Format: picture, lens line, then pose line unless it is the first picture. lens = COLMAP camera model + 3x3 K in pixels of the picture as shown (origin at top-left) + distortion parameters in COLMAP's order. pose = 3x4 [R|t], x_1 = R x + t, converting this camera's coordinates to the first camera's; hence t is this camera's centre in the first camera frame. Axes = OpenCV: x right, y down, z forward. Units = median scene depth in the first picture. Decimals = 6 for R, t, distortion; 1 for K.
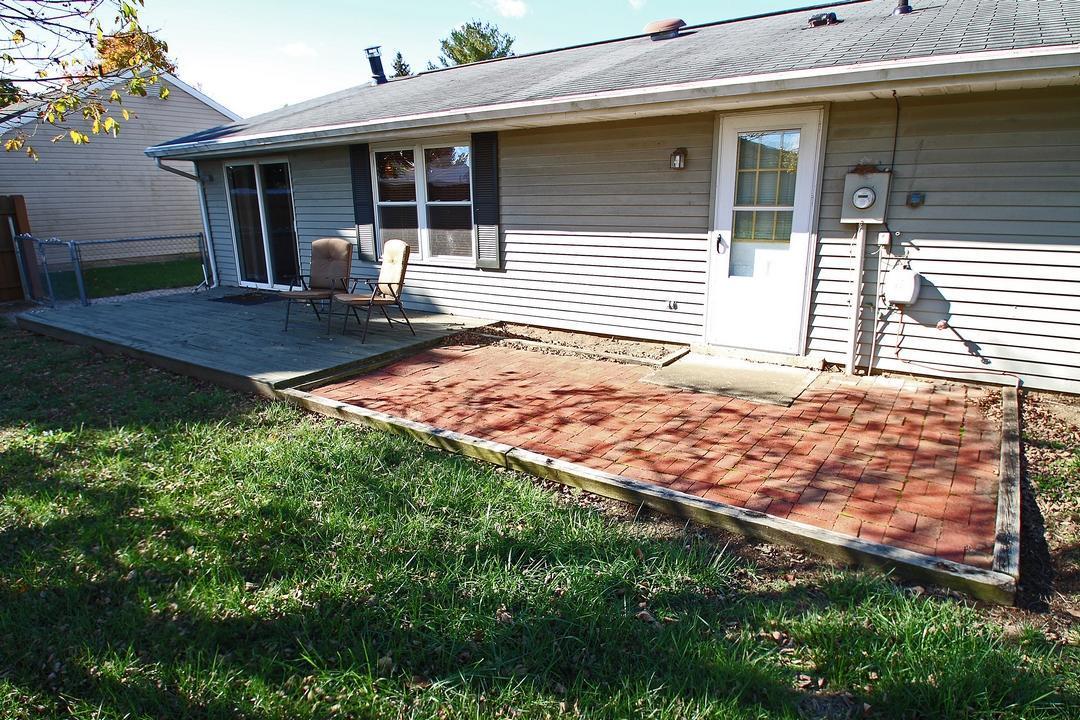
lens RADIAL K [[612.5, 0, 544.5], [0, 612.5, 360.4], [0, 0, 1]] dist [-0.008712, -0.011465]
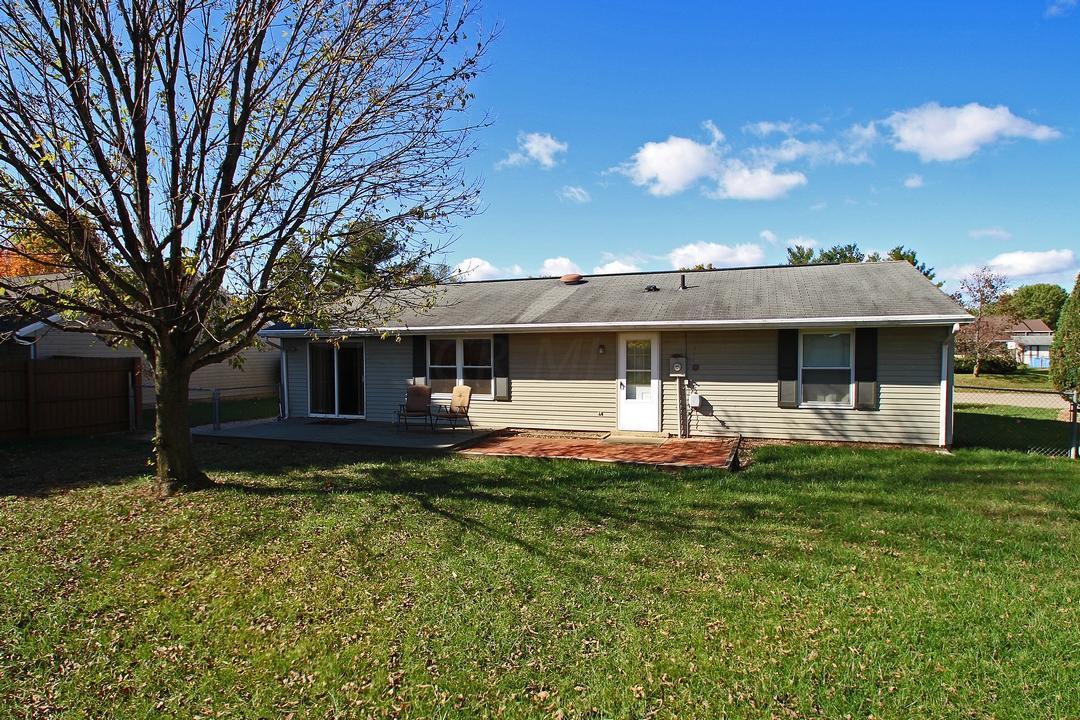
lens RADIAL K [[590.0, 0, 531.8], [0, 590.0, 352.4], [0, 0, 1]] dist [-0.019308, -0.000192]
pose [[0.972239, 0.004727, 0.233940, -0.580663], [0.054600, 0.967612, -0.246466, 0.225275], [-0.227529, 0.252397, 0.940493, -1.076139]]
